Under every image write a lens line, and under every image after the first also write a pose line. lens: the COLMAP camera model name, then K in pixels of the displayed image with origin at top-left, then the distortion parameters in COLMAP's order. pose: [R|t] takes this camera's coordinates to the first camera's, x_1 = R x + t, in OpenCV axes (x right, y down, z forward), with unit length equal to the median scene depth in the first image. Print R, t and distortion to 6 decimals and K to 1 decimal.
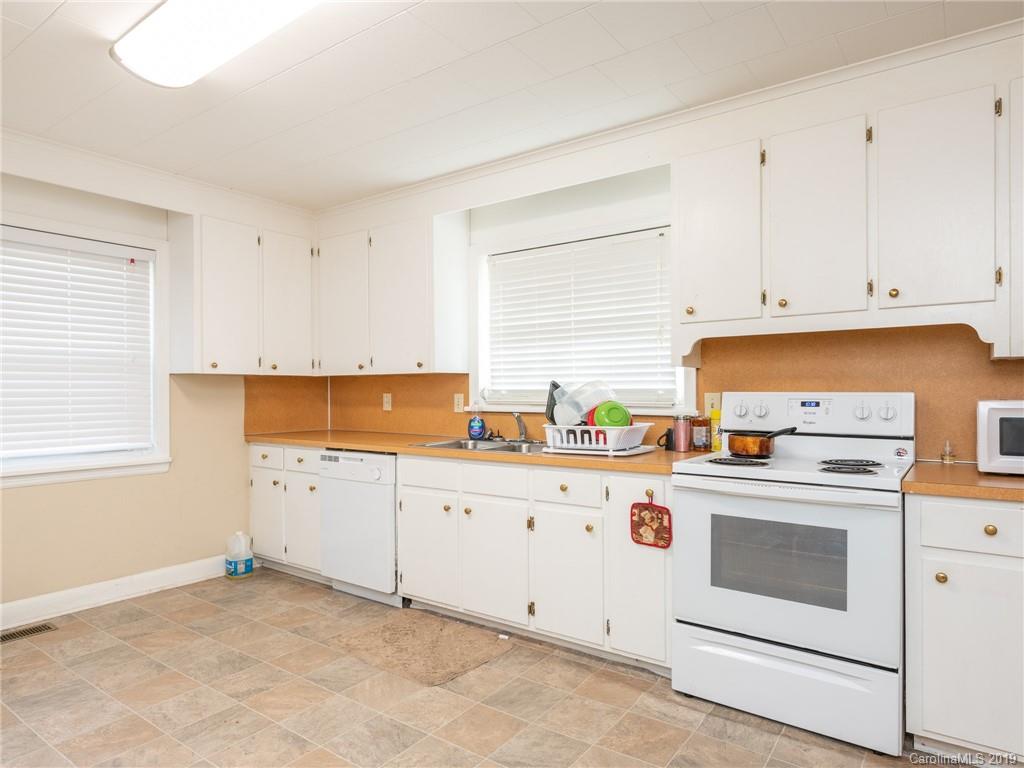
lens RADIAL K [[596.0, 0, 514.6], [0, 596.0, 390.4], [0, 0, 1]] dist [0.005017, -0.003236]
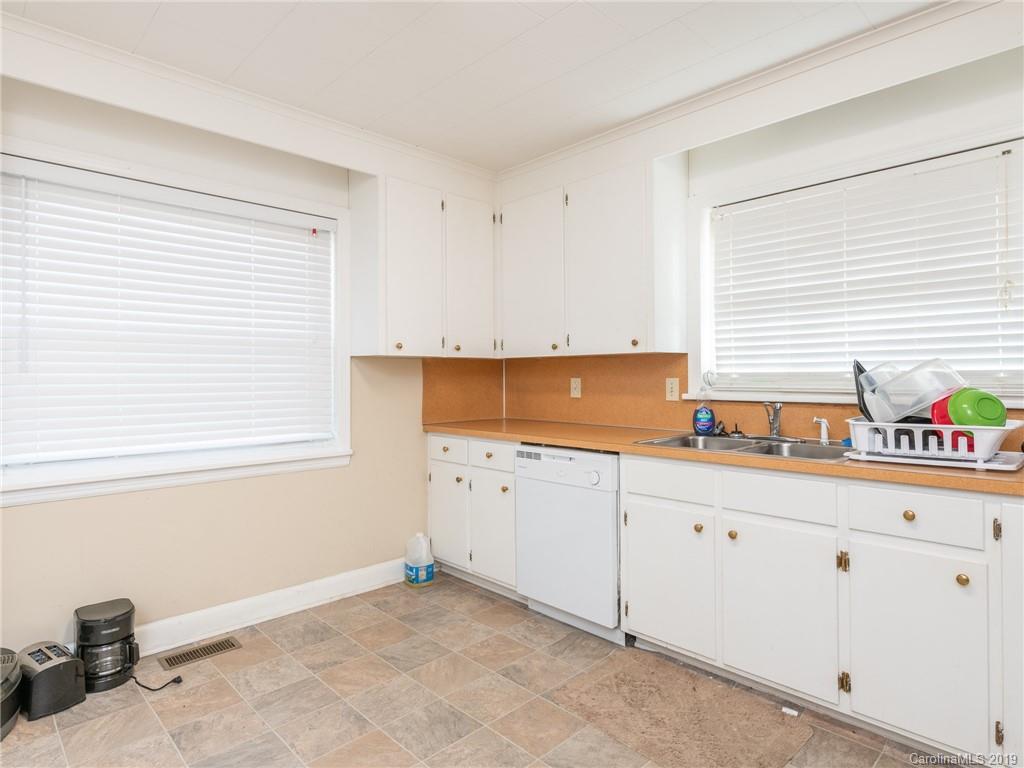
lens RADIAL K [[554.6, 0, 507.1], [0, 554.6, 371.2], [0, 0, 1]] dist [0.016869, -0.011021]
pose [[0.983350, -0.003590, -0.181688, -0.200456], [0.002014, 0.999959, -0.008859, 0.002623], [0.181712, 0.008345, 0.983316, 0.227329]]
